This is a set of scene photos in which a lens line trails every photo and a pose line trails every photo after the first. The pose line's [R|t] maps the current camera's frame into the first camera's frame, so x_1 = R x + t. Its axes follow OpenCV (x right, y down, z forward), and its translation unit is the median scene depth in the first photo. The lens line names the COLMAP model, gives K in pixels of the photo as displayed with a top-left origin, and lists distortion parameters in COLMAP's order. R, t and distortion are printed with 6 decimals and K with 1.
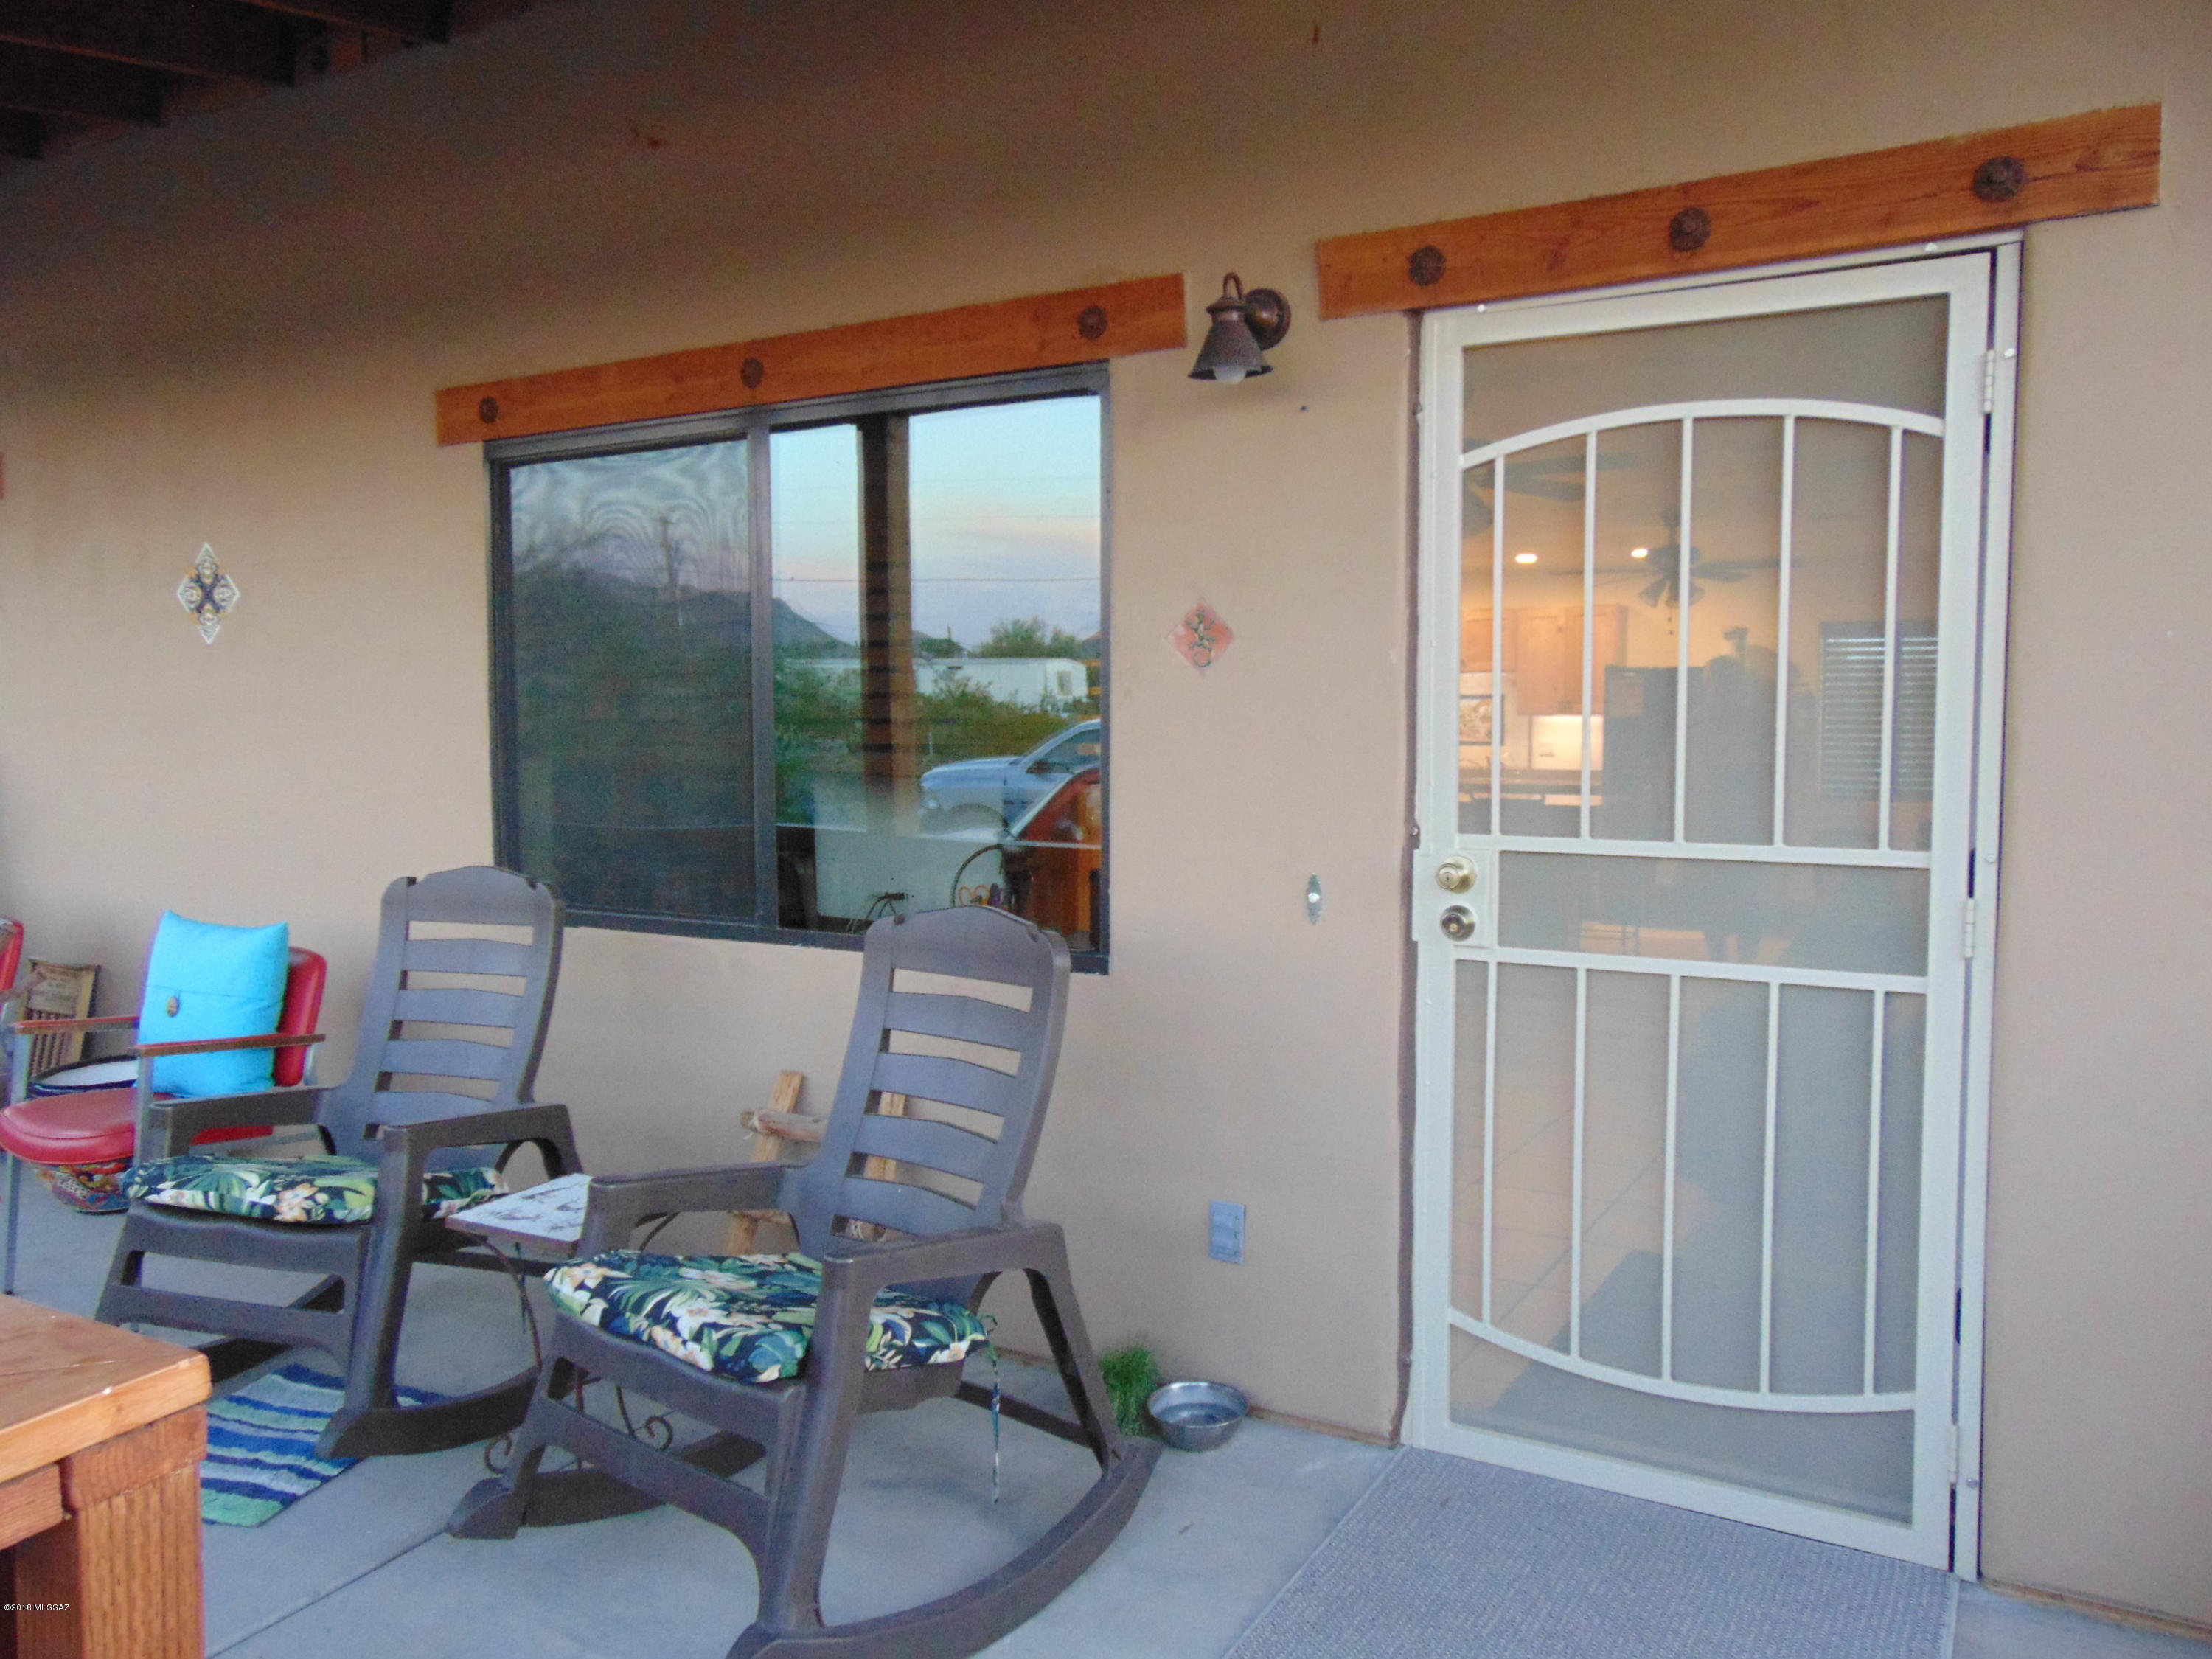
lens RADIAL K [[1653.2, 0, 1099.6], [0, 1653.2, 827.3], [0, 0, 1]] dist [-0.040842, 0.079708]
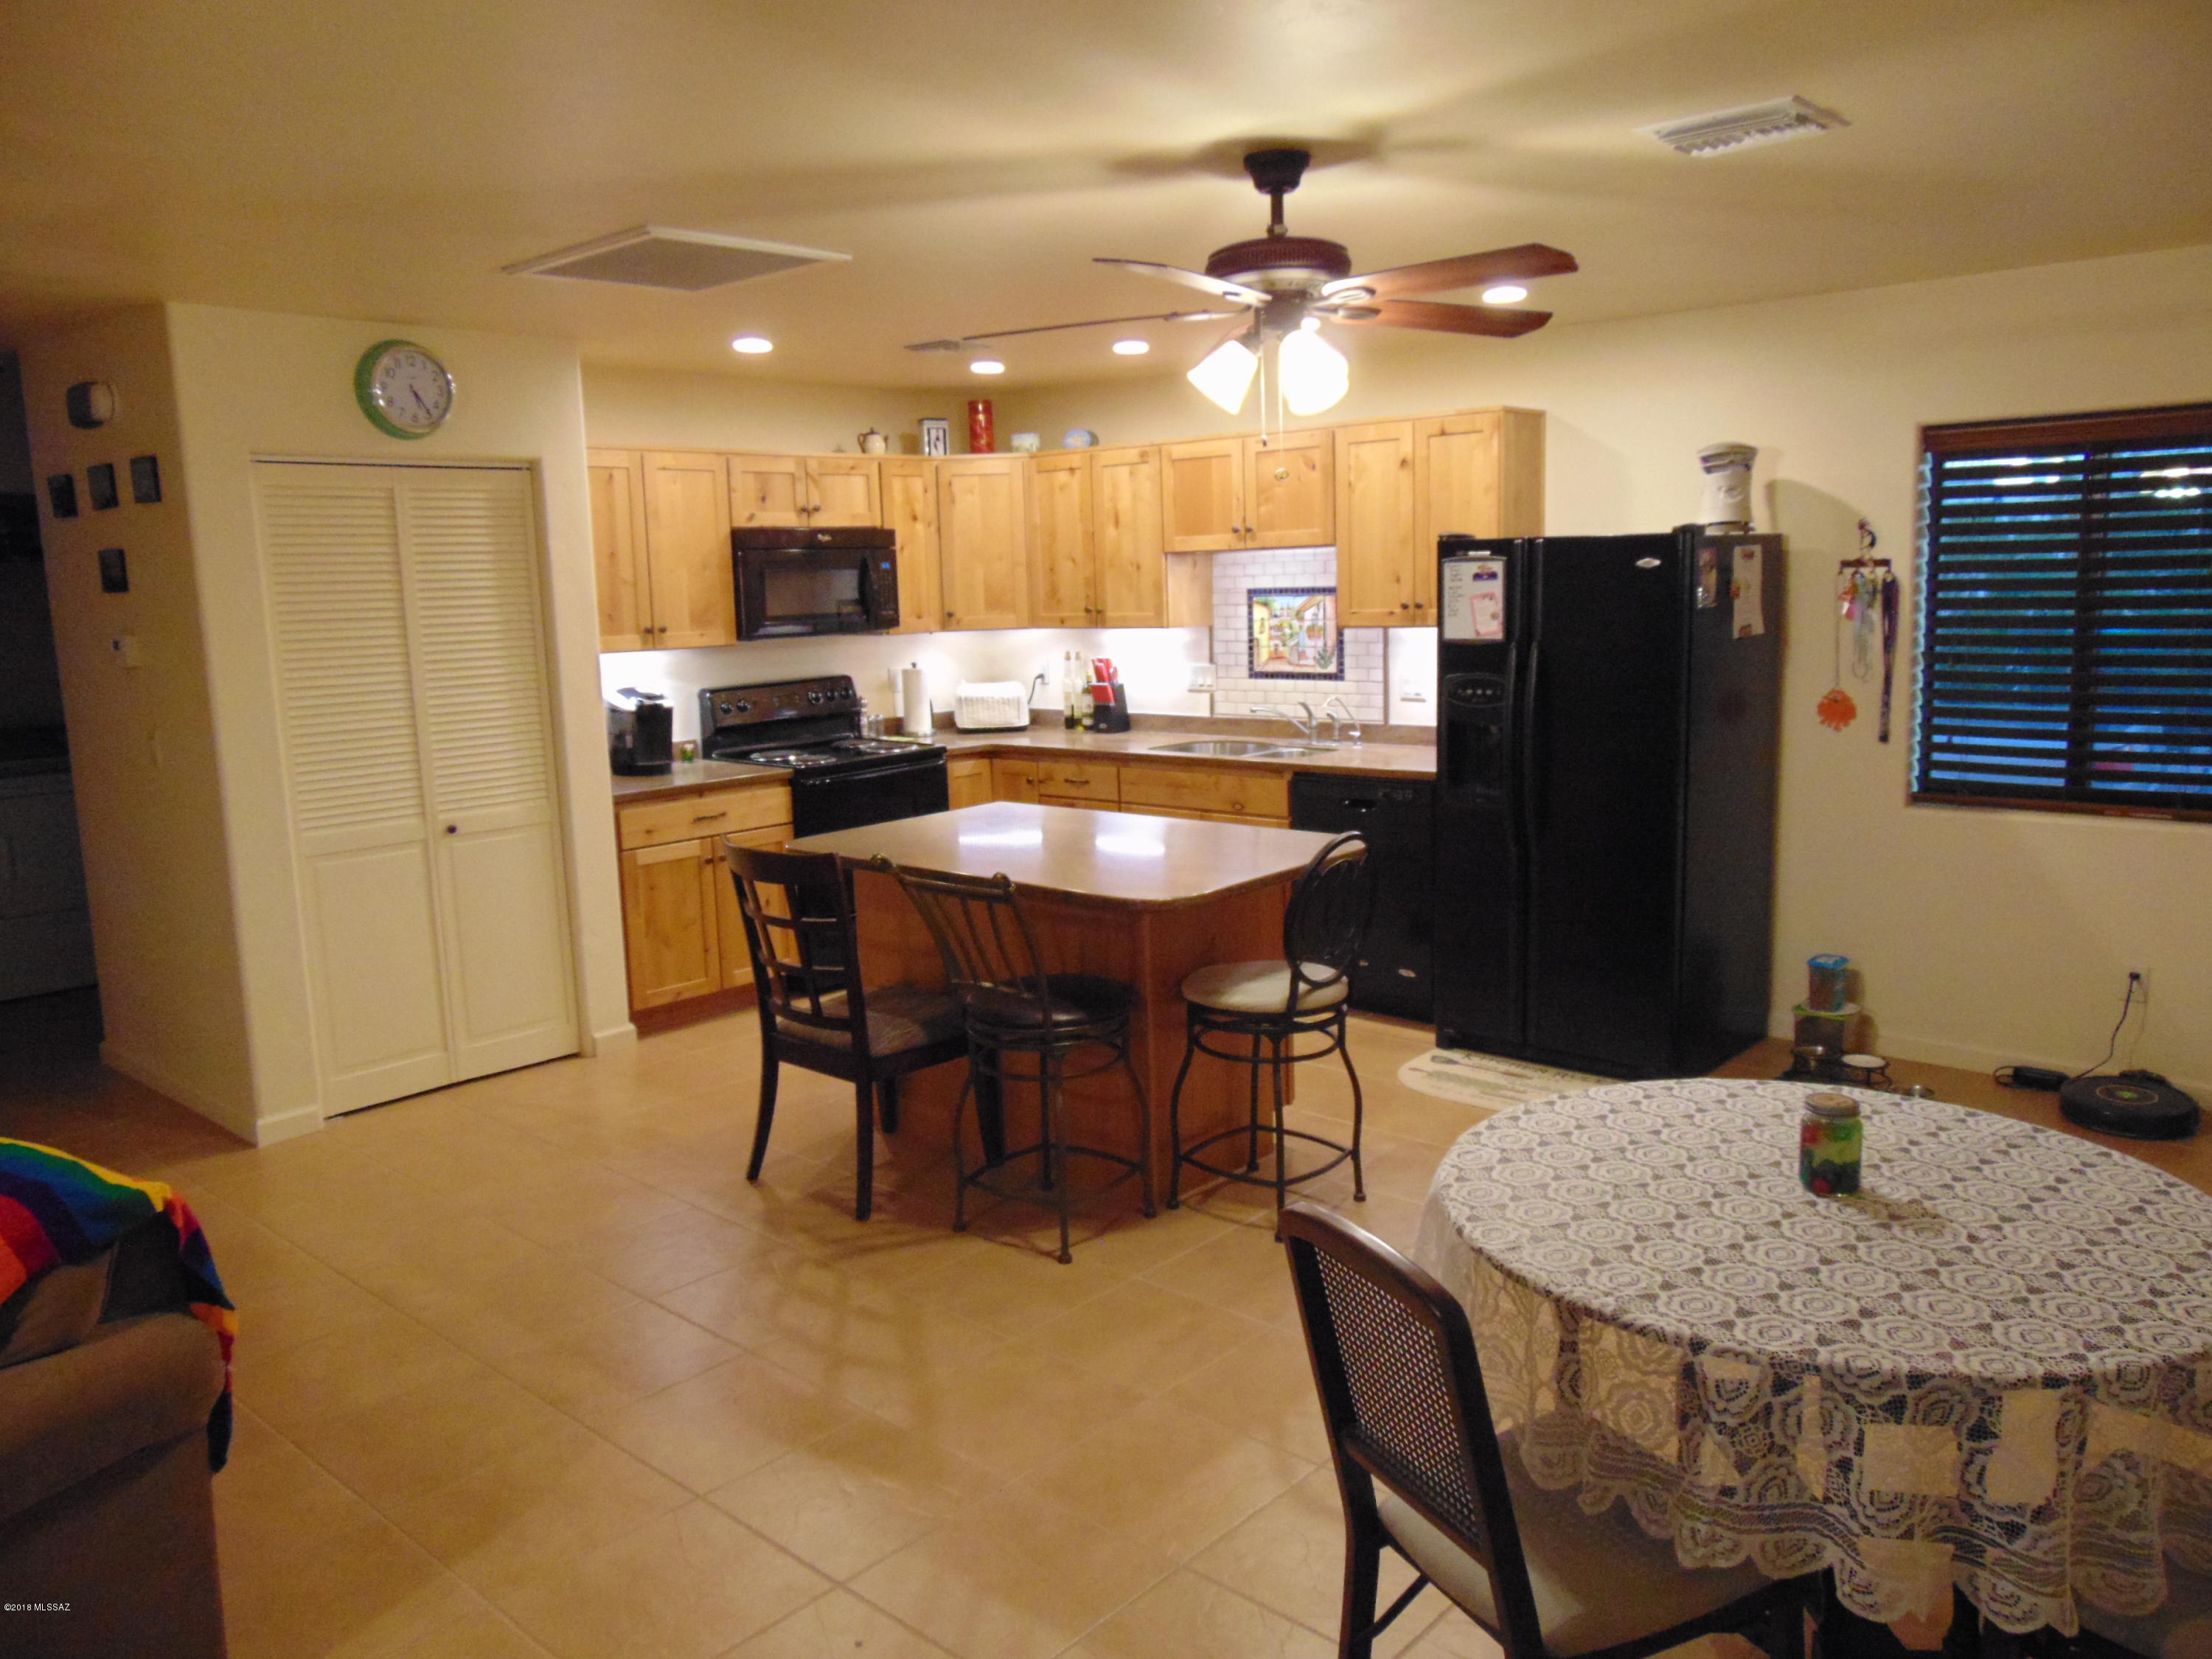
lens RADIAL K [[1653.2, 0, 1106.5], [0, 1653.2, 827.5], [0, 0, 1]] dist [-0.040842, 0.079708]
pose [[0.979979, 0.005288, -0.199030, 0.276965], [0.012576, 0.996007, 0.088384, -0.050190], [0.198703, -0.089118, 0.976000, 0.441677]]
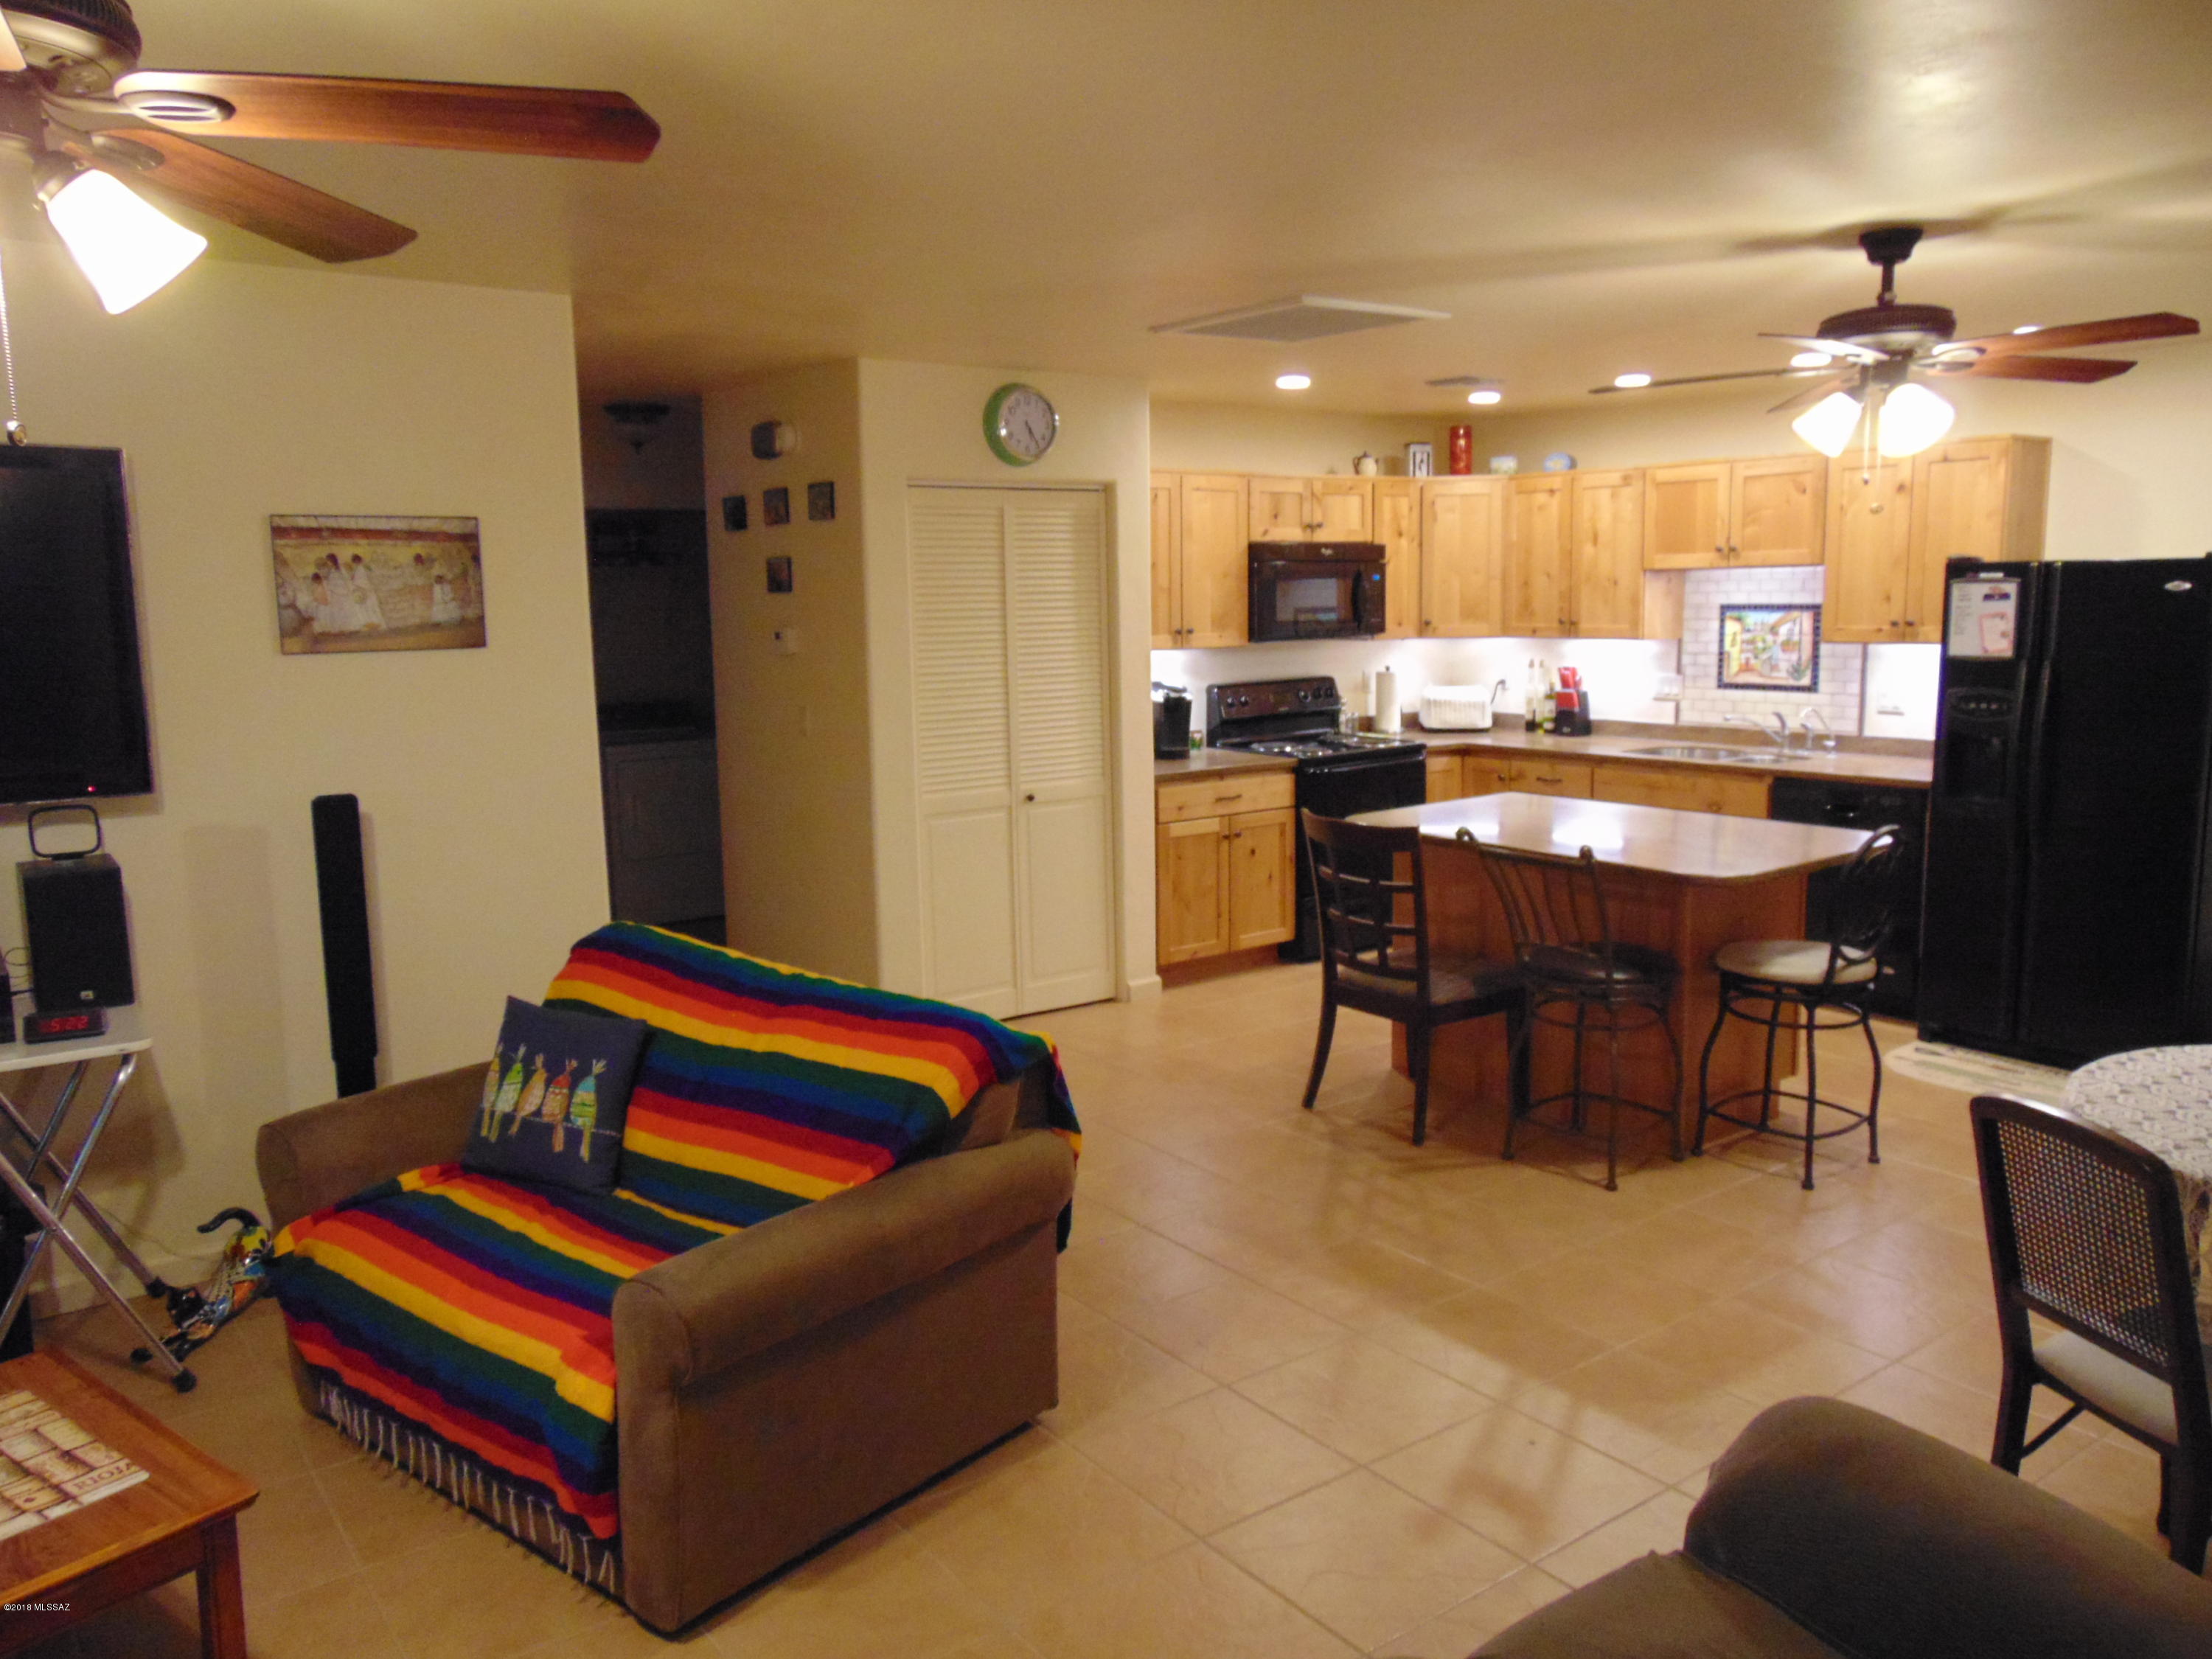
lens RADIAL K [[1653.2, 0, 1103.8], [0, 1653.2, 827.2], [0, 0, 1]] dist [-0.040842, 0.079708]
pose [[0.922652, 0.044833, -0.383019, 0.236812], [-0.013496, 0.996365, 0.084116, -0.047621], [0.385397, -0.072440, 0.919903, 0.367594]]
